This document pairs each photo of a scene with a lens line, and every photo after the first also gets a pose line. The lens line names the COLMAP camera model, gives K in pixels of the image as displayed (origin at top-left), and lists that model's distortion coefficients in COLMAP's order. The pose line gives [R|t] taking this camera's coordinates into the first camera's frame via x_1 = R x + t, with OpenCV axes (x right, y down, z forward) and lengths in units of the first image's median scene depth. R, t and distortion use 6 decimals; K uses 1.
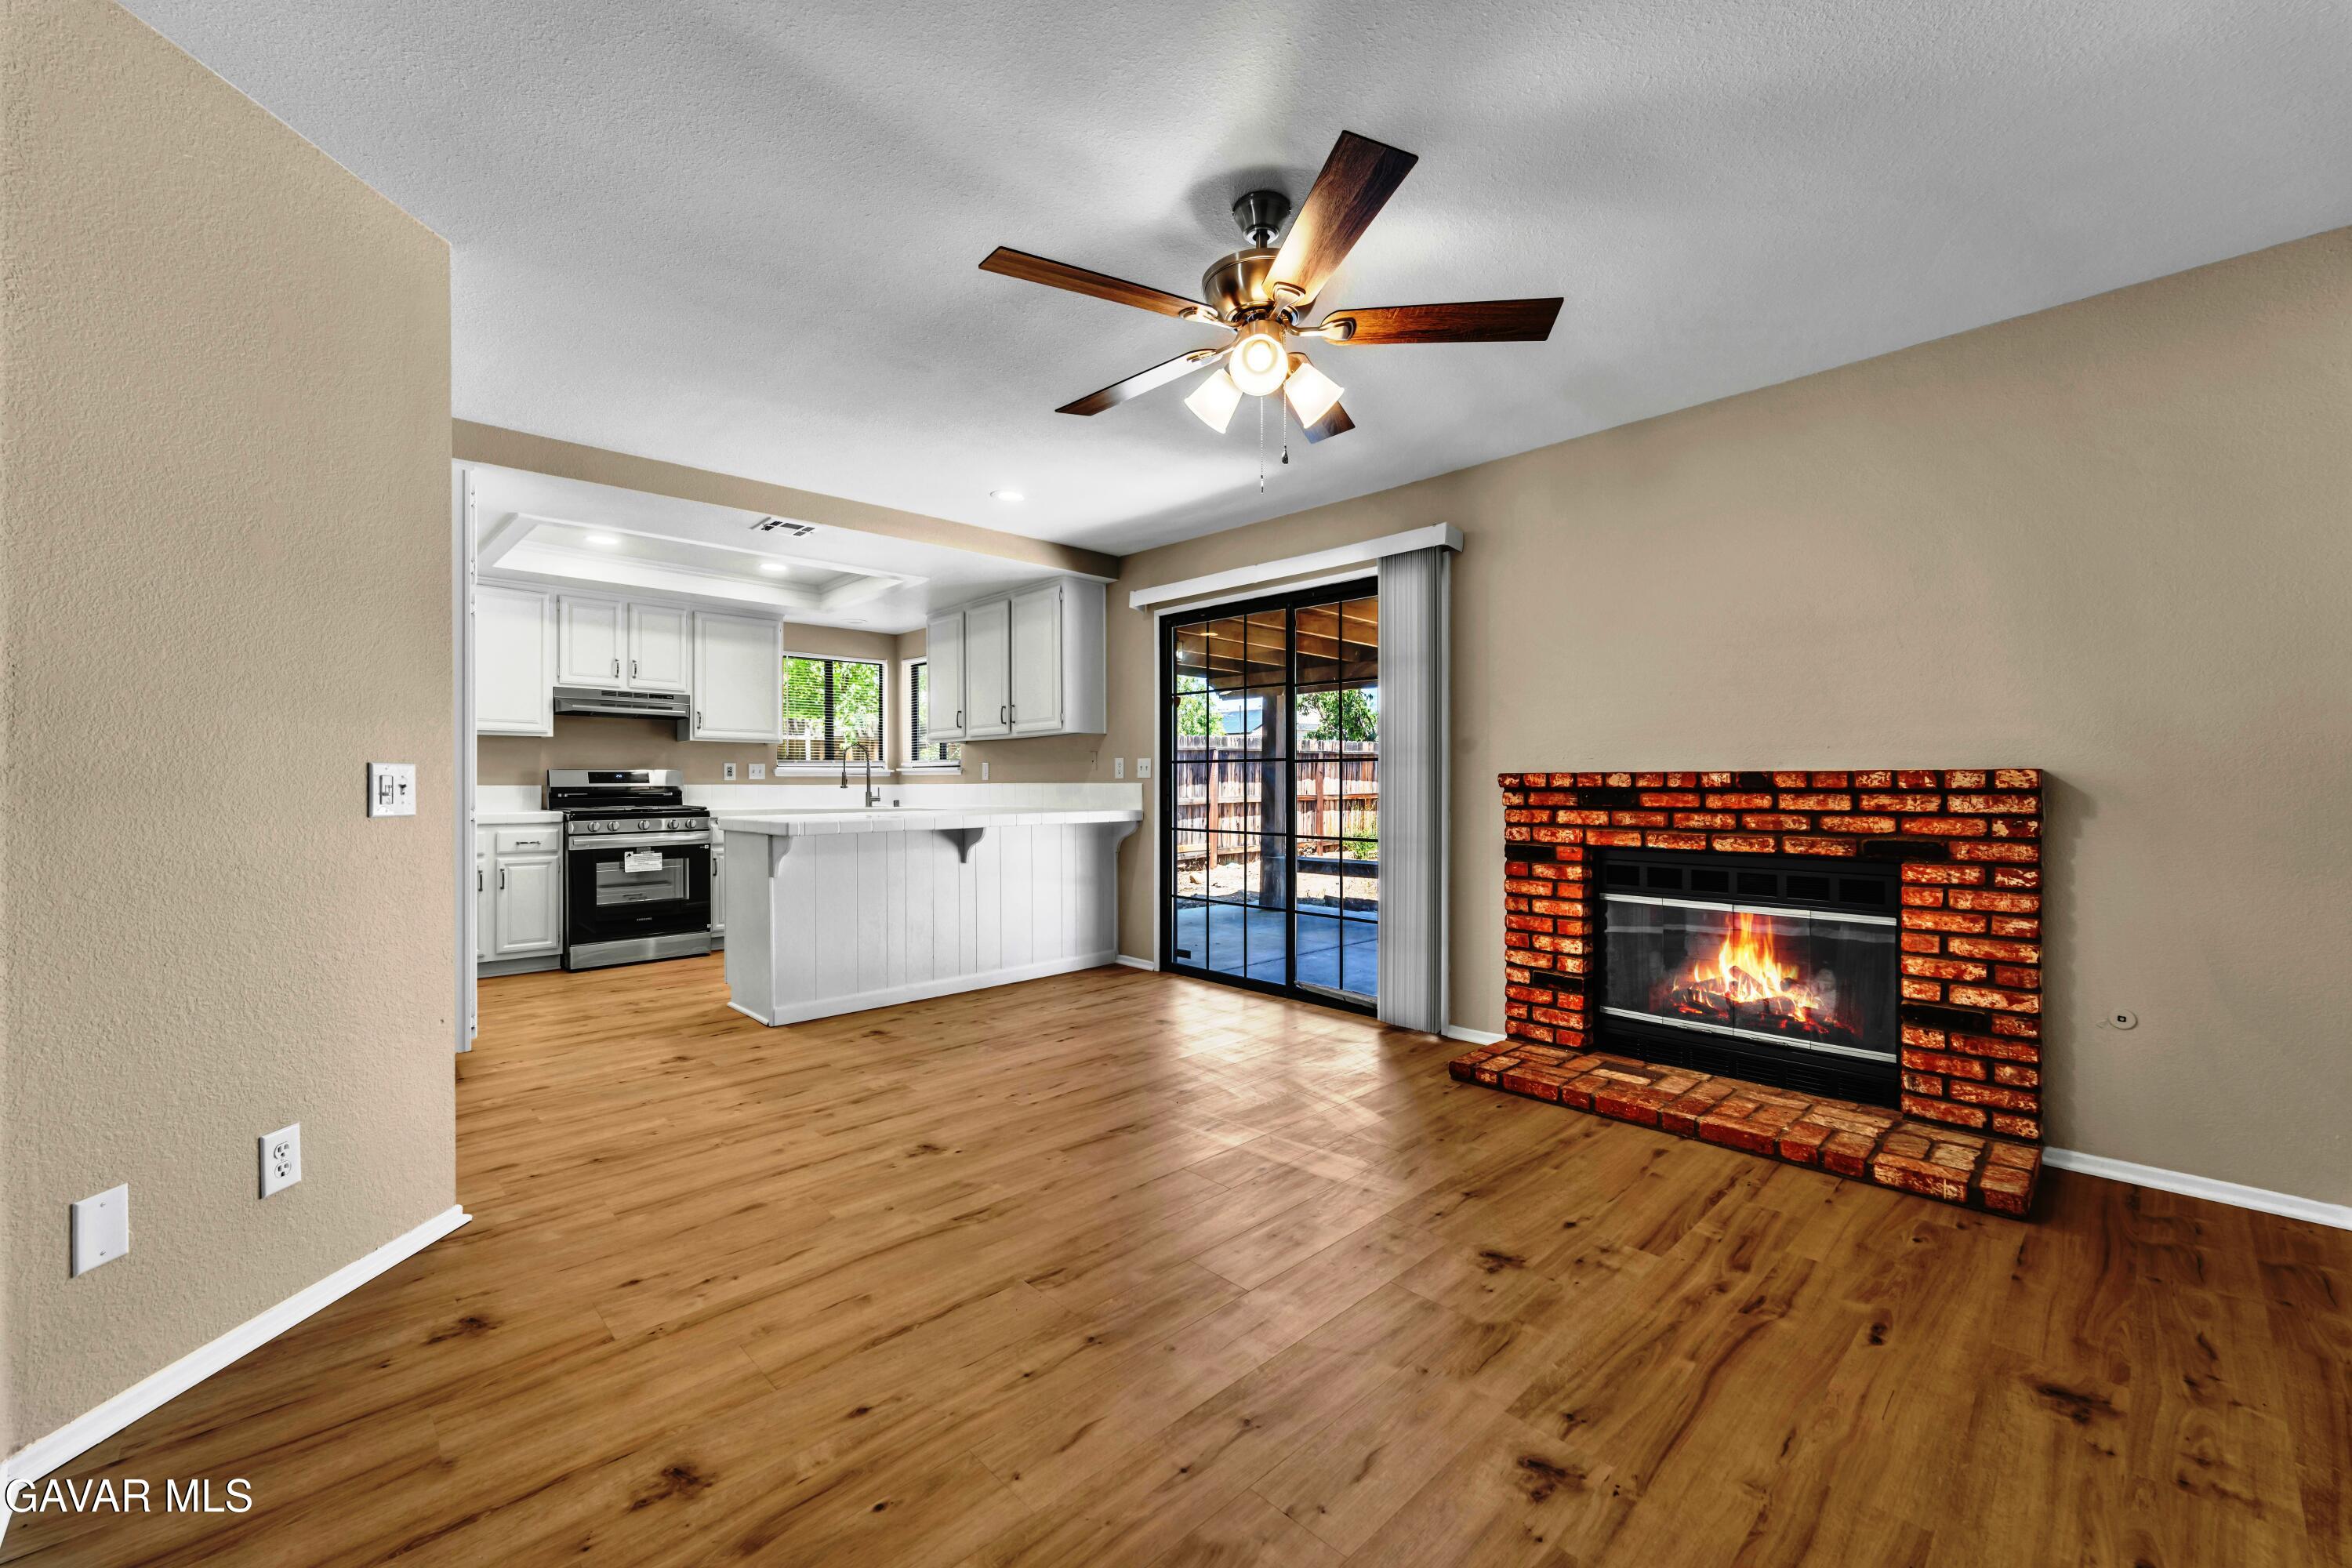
lens RADIAL K [[953.4, 0, 1176.0], [0, 953.4, 784.0], [0, 0, 1]] dist [0.002872, 0.000146]
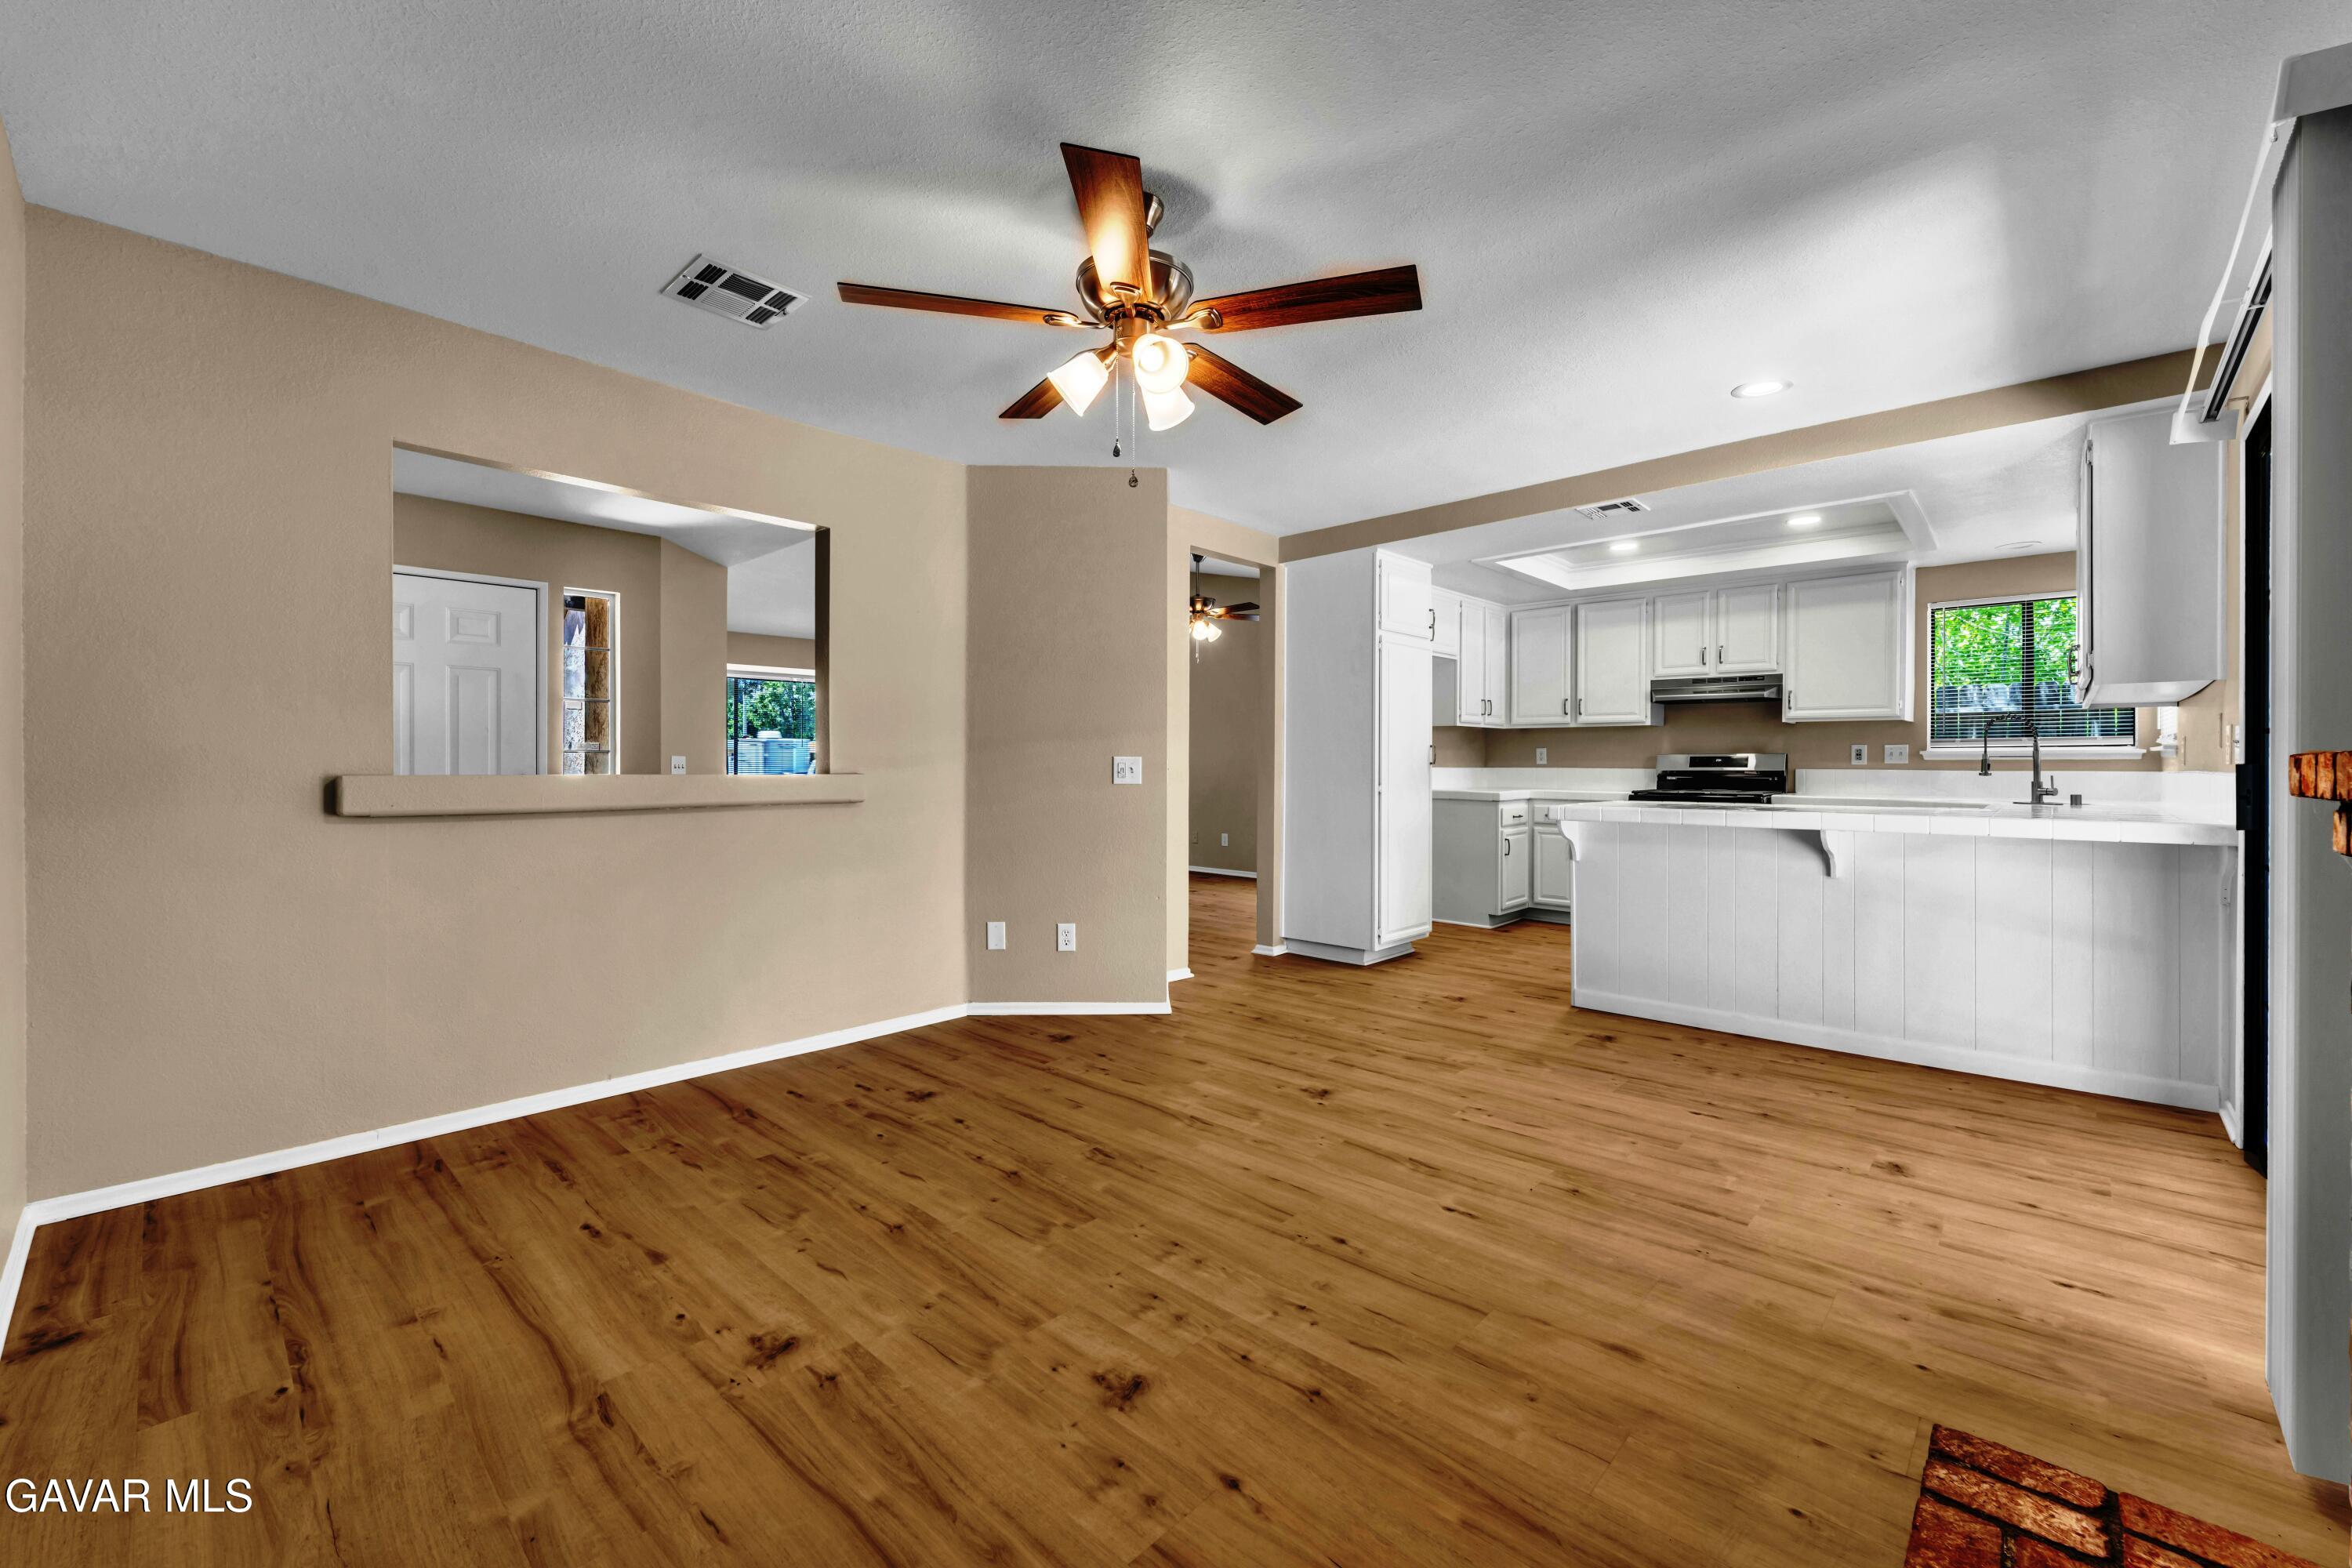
lens RADIAL K [[949.7, 0, 1166.8], [0, 949.7, 776.1], [0, 0, 1]] dist [0.002774, 0.000257]
pose [[0.041155, 0.014444, -0.999048, 0.445804], [-0.003927, 0.999890, 0.014294, -0.004197], [0.999145, 0.003335, 0.041208, 0.403951]]
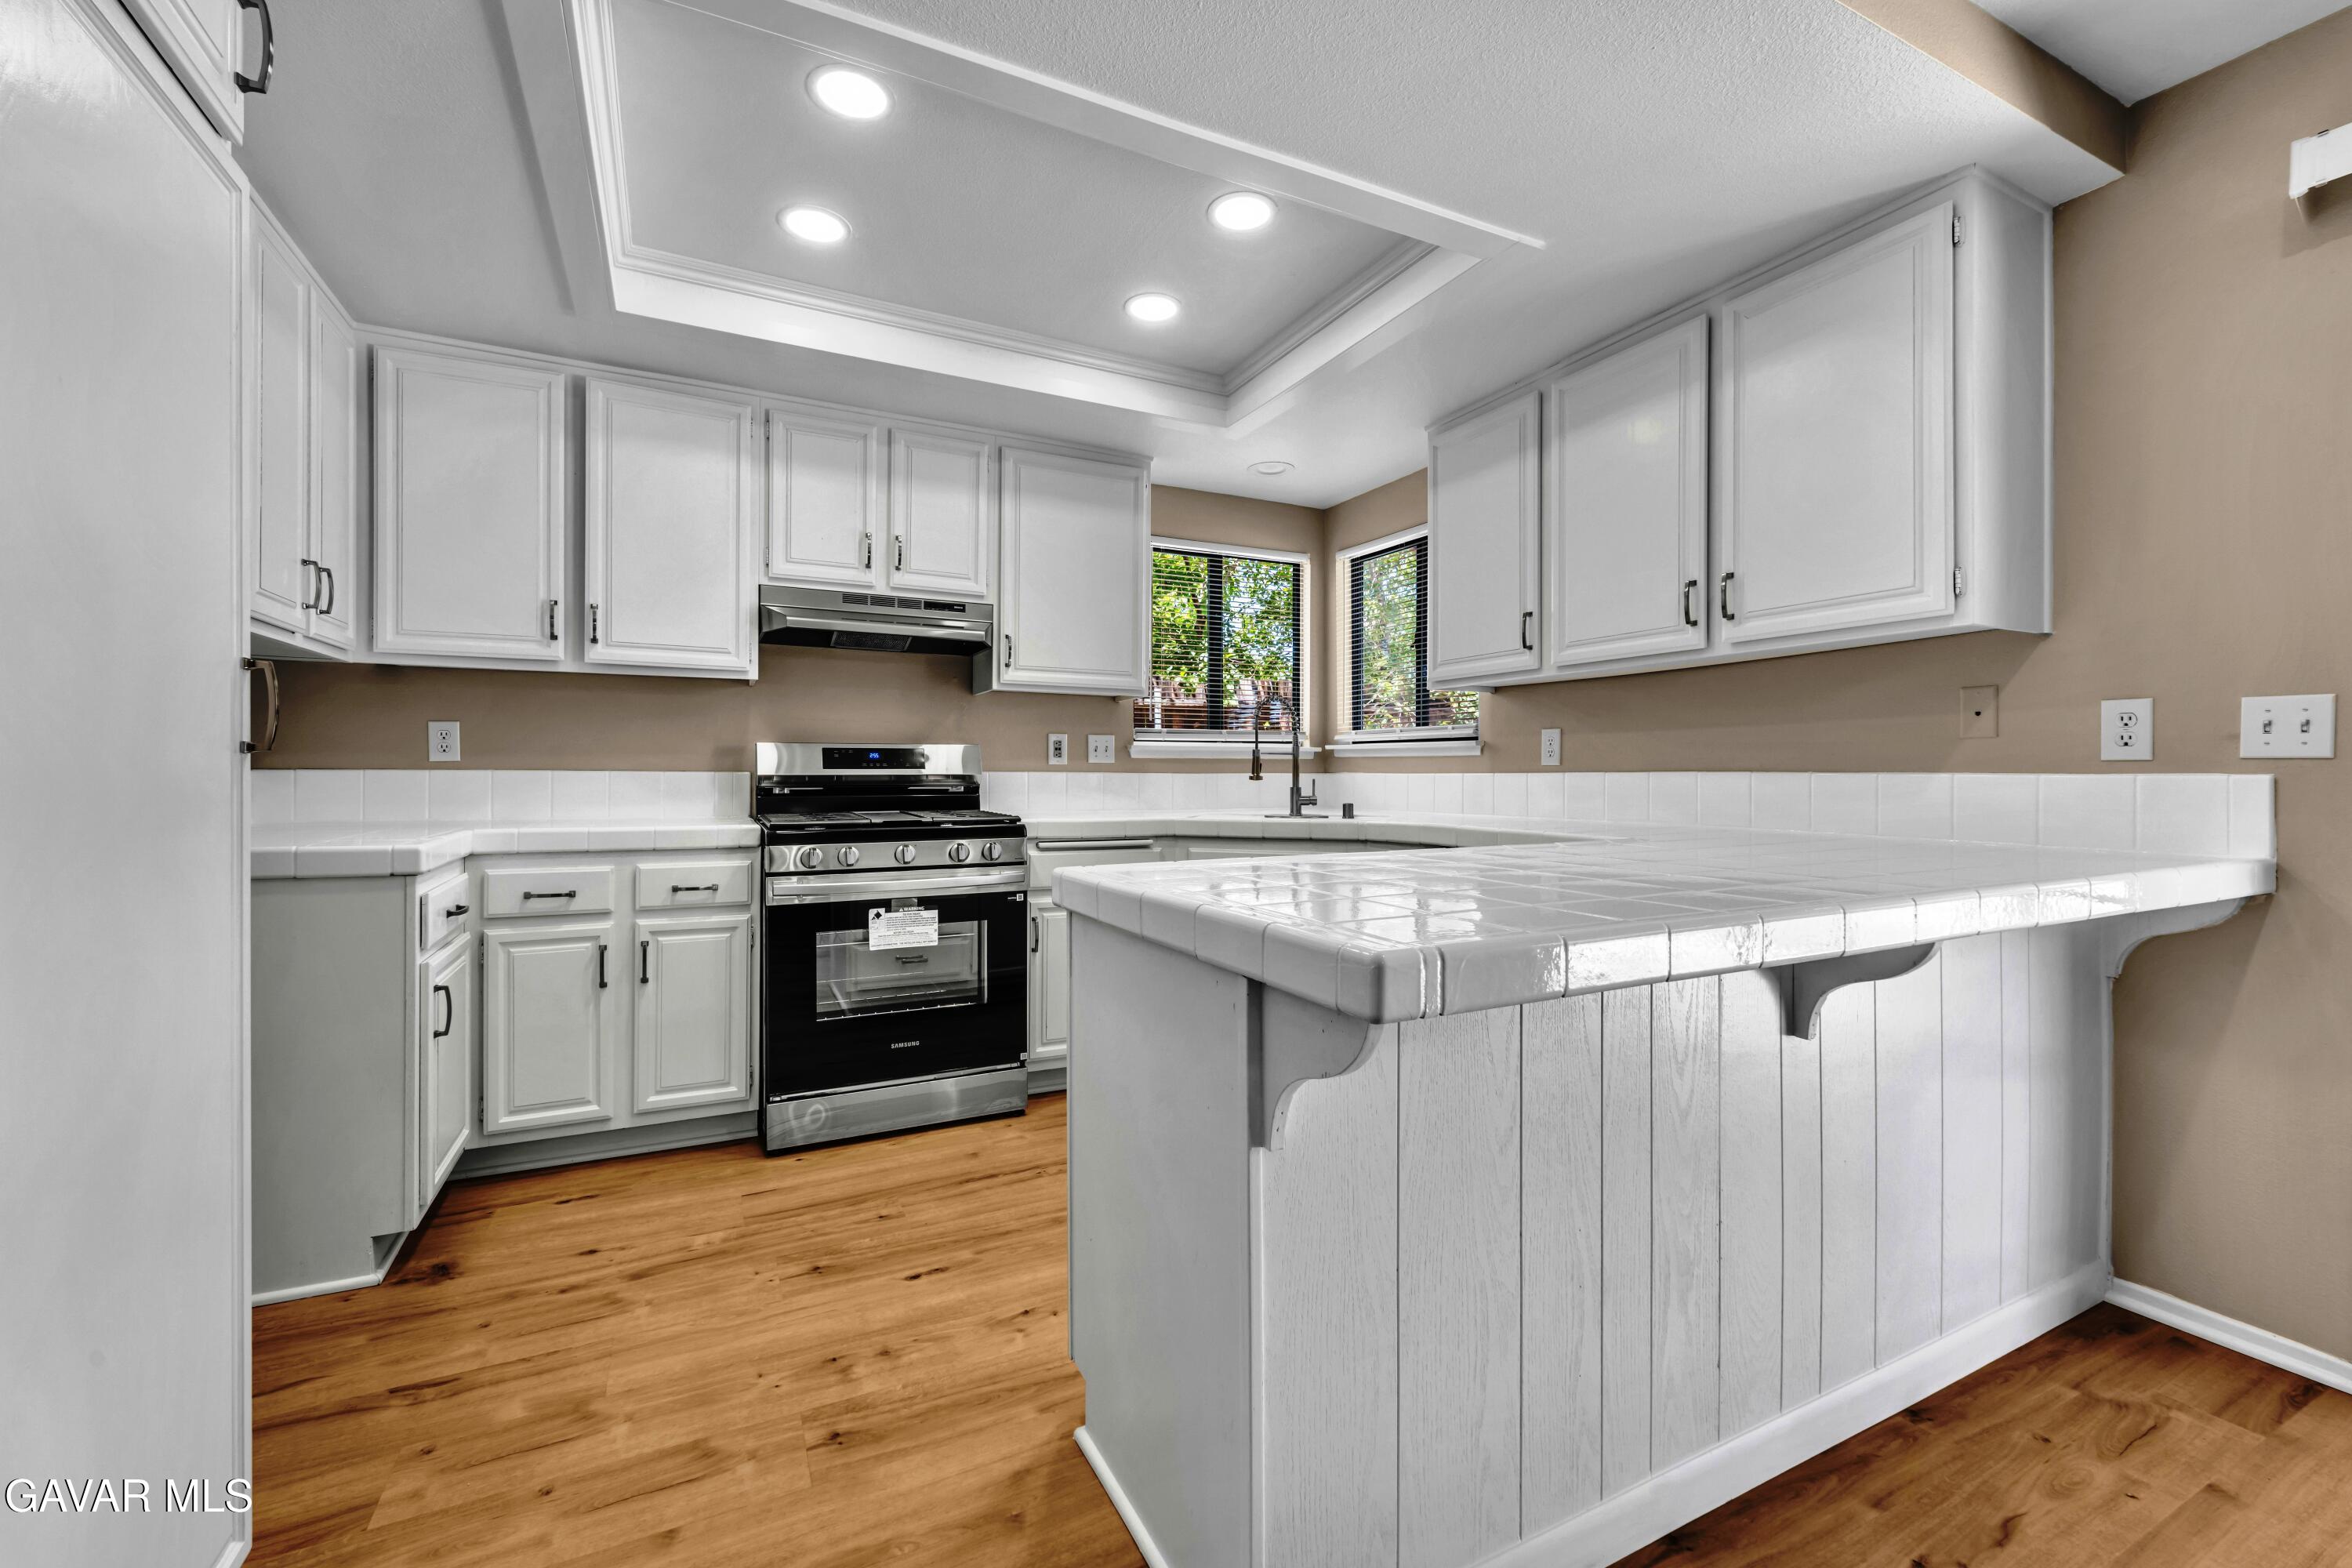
lens RADIAL K [[949.7, 0, 1166.8], [0, 949.7, 776.1], [0, 0, 1]] dist [0.002774, 0.000257]
pose [[0.953891, 0.005861, -0.300095, -0.287864], [-0.004768, 0.999979, 0.004376, 0.000038], [0.300114, -0.002743, 0.953899, 0.584952]]
